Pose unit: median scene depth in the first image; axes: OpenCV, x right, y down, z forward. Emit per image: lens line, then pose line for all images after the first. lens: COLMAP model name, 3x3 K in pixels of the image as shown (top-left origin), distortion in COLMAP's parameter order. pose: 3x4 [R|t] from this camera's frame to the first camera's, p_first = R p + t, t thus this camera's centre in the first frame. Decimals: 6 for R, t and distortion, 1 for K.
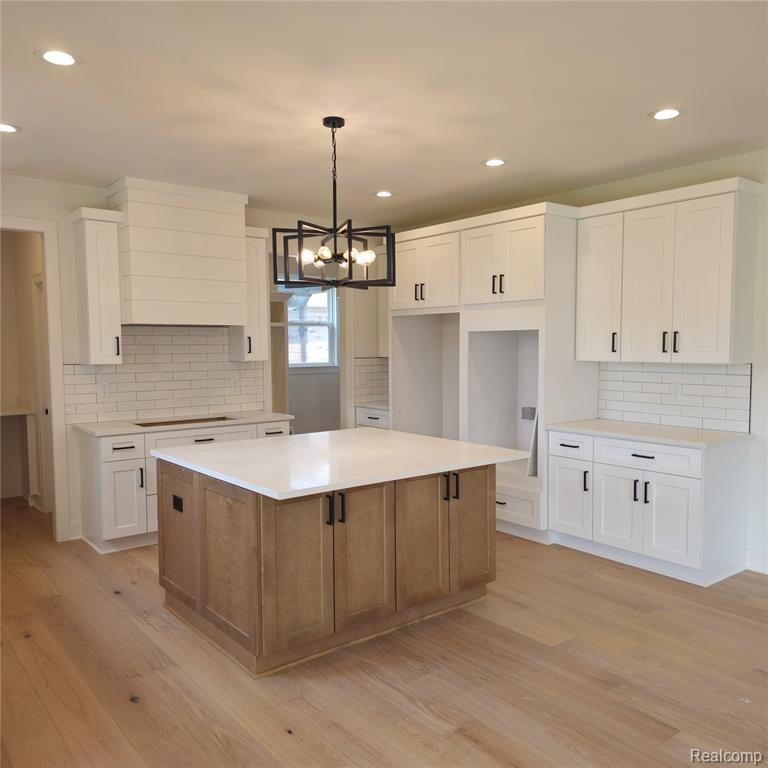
lens RADIAL K [[678.9, 0, 390.8], [0, 678.9, 387.0], [0, 0, 1]] dist [0.073886, -0.078580]
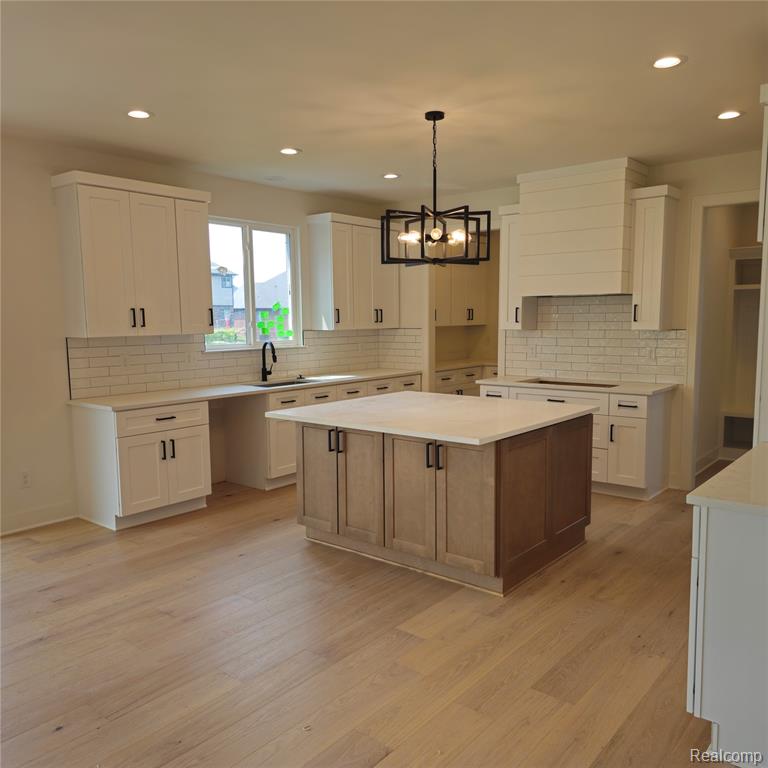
lens RADIAL K [[678.9, 0, 384.5], [0, 678.9, 390.9], [0, 0, 1]] dist [0.073886, -0.078580]
pose [[0.204408, 0.113747, -0.972255, 1.007174], [-0.054627, 0.993004, 0.104689, -0.051614], [0.977360, 0.031712, 0.209191, 0.679005]]
